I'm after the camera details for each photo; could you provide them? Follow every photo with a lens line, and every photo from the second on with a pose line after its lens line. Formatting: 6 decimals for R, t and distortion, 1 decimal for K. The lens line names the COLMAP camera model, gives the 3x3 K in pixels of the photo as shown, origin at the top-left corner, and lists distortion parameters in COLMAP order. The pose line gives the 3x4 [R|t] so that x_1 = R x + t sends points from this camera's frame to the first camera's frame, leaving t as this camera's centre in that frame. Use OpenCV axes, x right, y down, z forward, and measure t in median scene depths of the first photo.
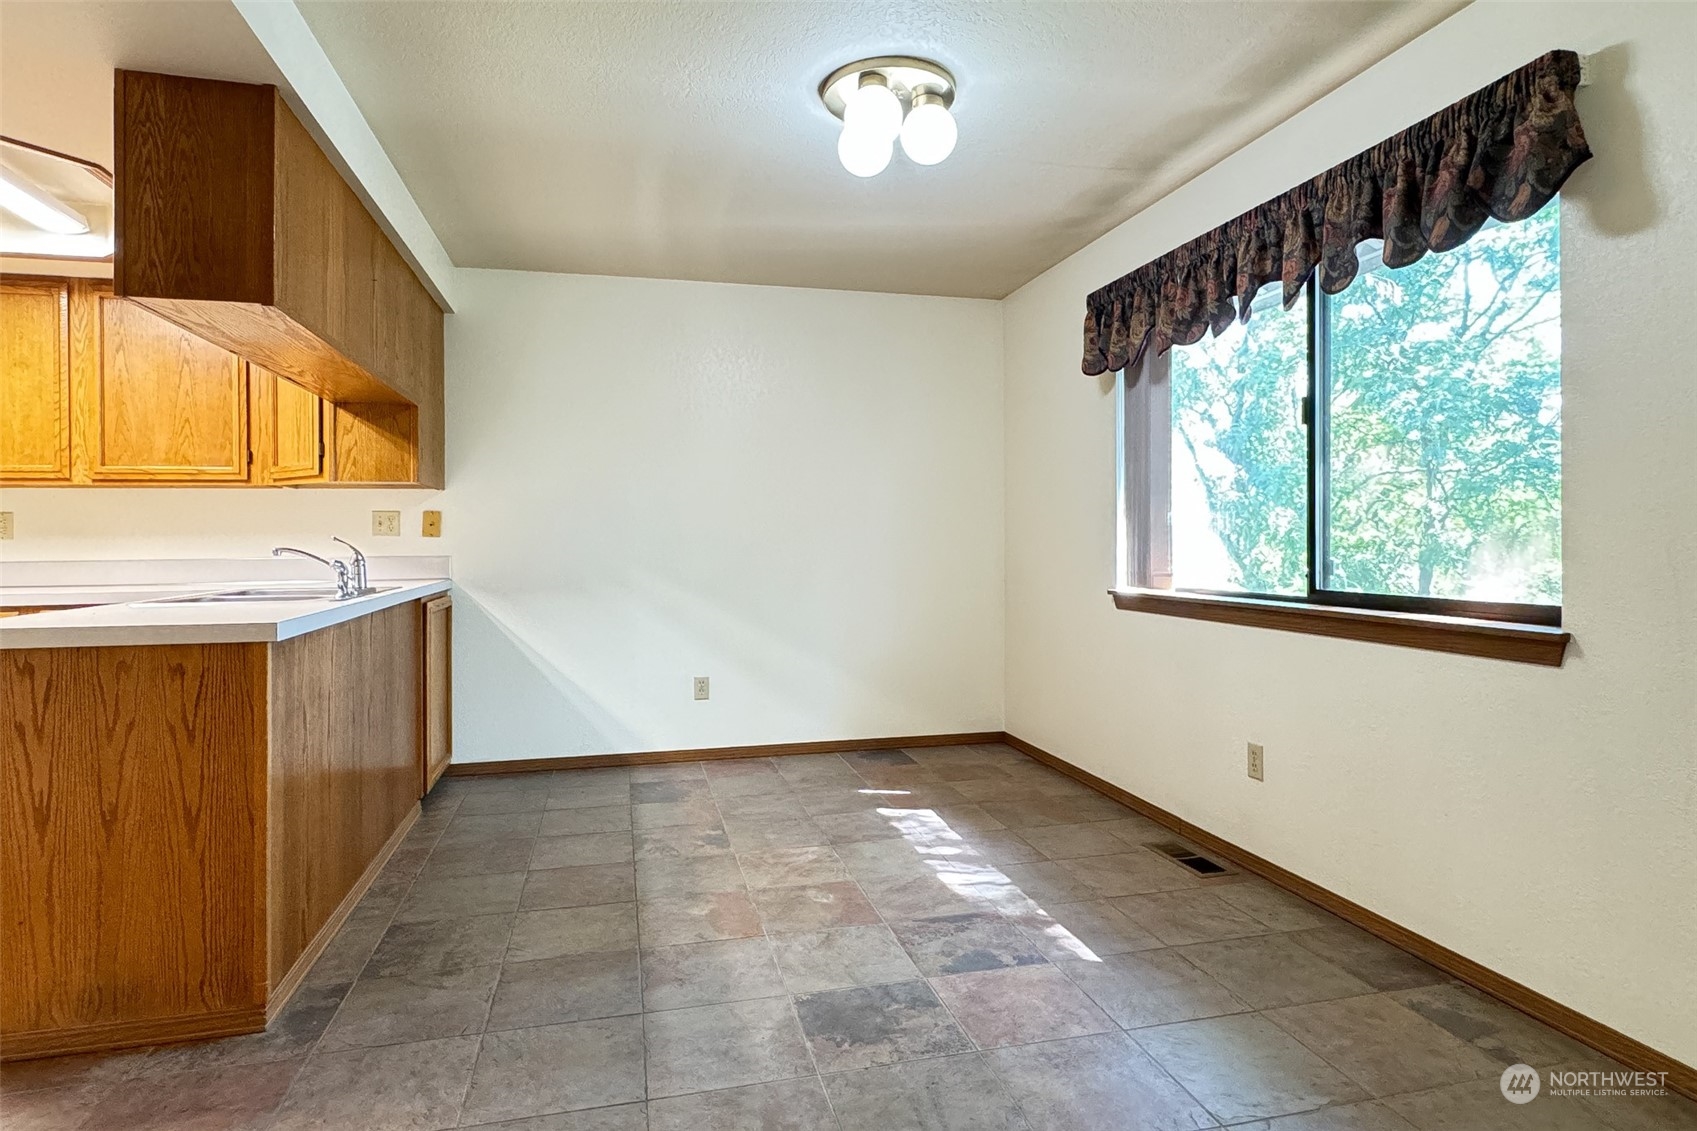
lens RADIAL K [[905.3, 0, 849.6], [0, 905.3, 549.2], [0, 0, 1]] dist [-0.008313, 0.000845]
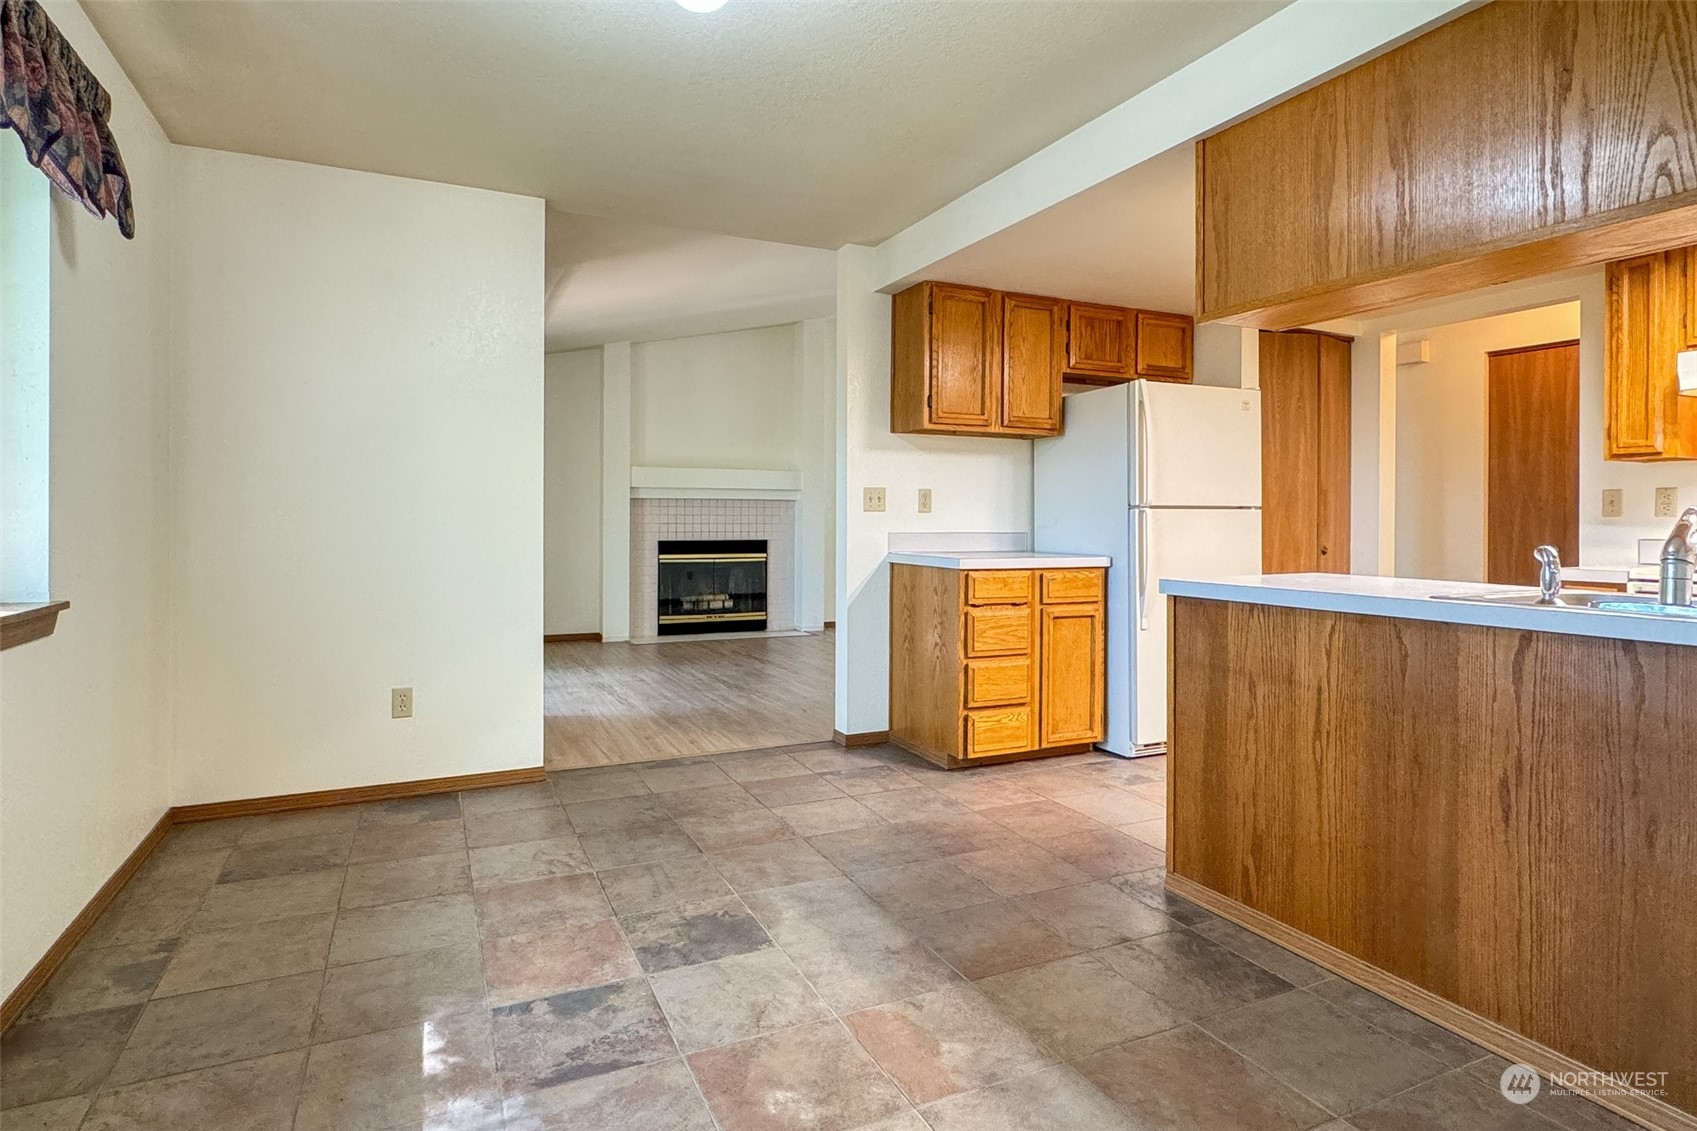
lens RADIAL K [[905.3, 0, 813.8], [0, 905.3, 521.5], [0, 0, 1]] dist [-0.008313, 0.000845]
pose [[-0.987655, 0.000484, -0.156641, 0.040819], [-0.001560, 0.999915, 0.012929, -0.010420], [0.156634, 0.013014, -0.987571, 1.422794]]
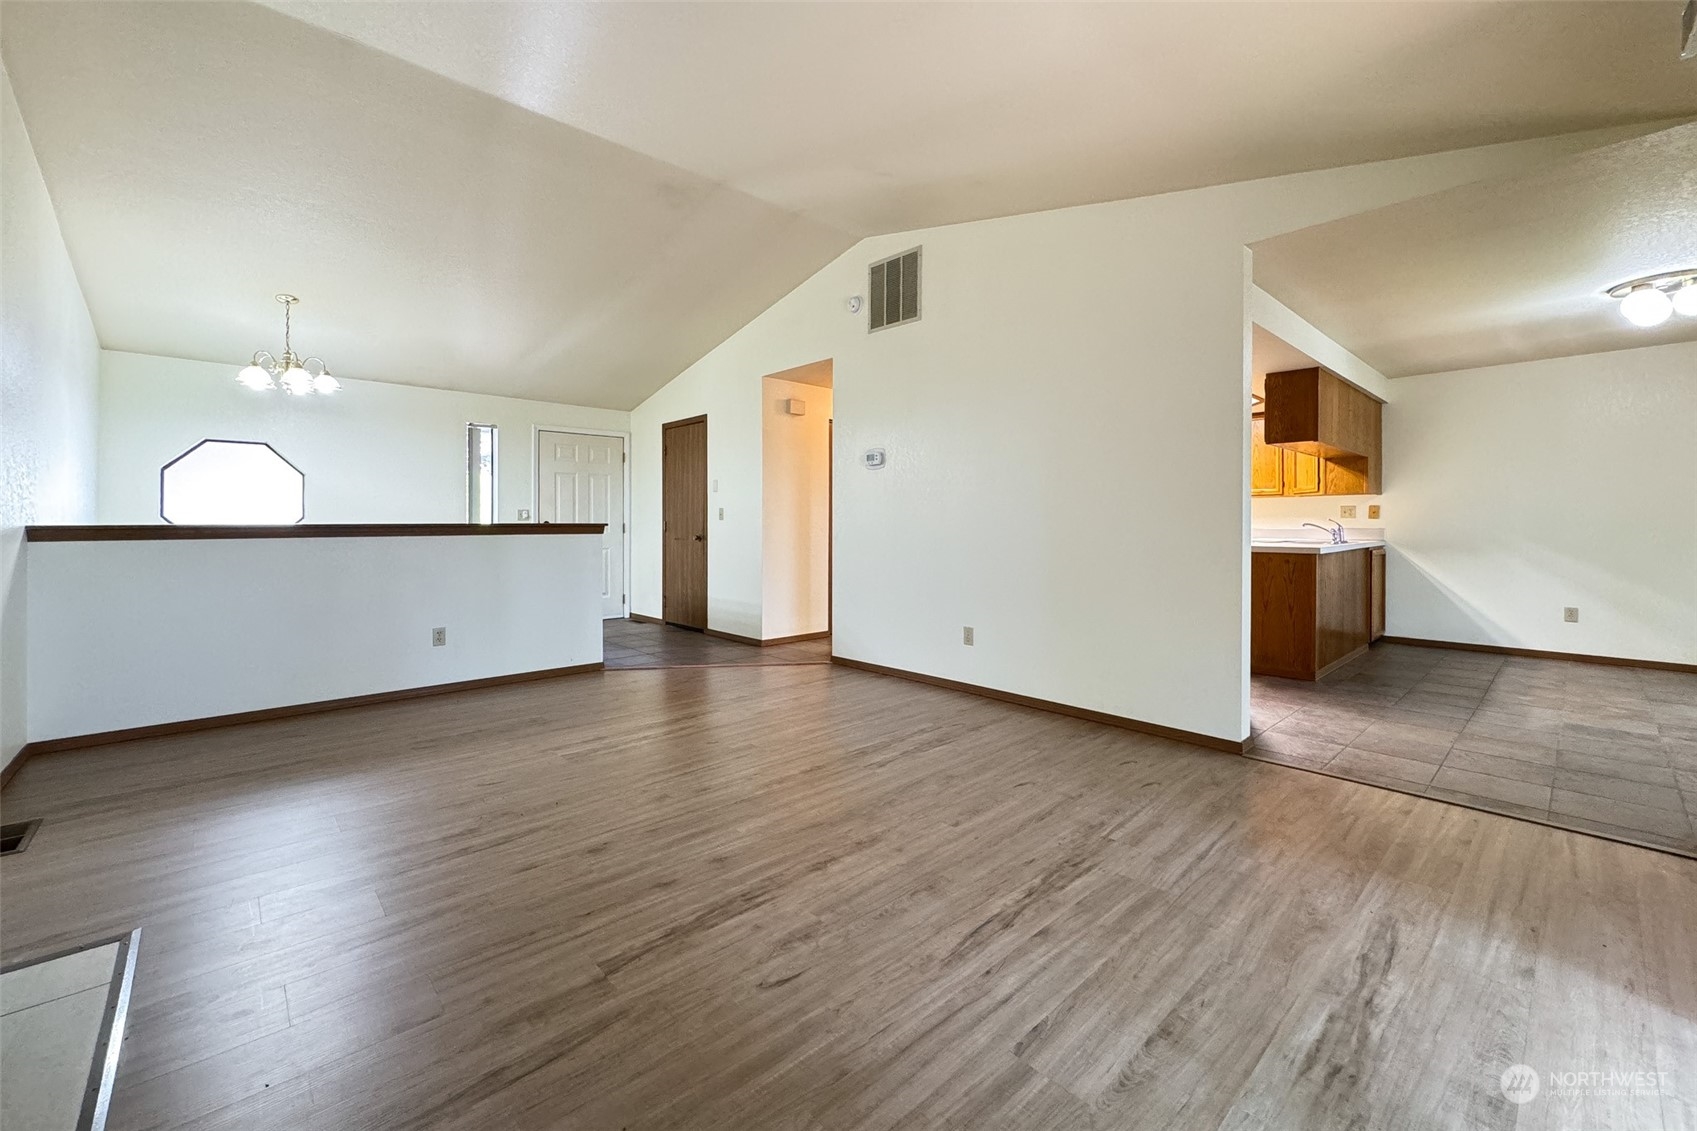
lens RADIAL K [[687.8, 0, 838.4], [0, 687.8, 521.7], [0, 0, 1]] dist [0.001439, -0.000117]
pose [[0.471338, 0.004091, -0.881943, 0.405934], [-0.009920, 0.999951, -0.000663, 0.007326], [0.881897, 0.009061, 0.471356, -0.962424]]
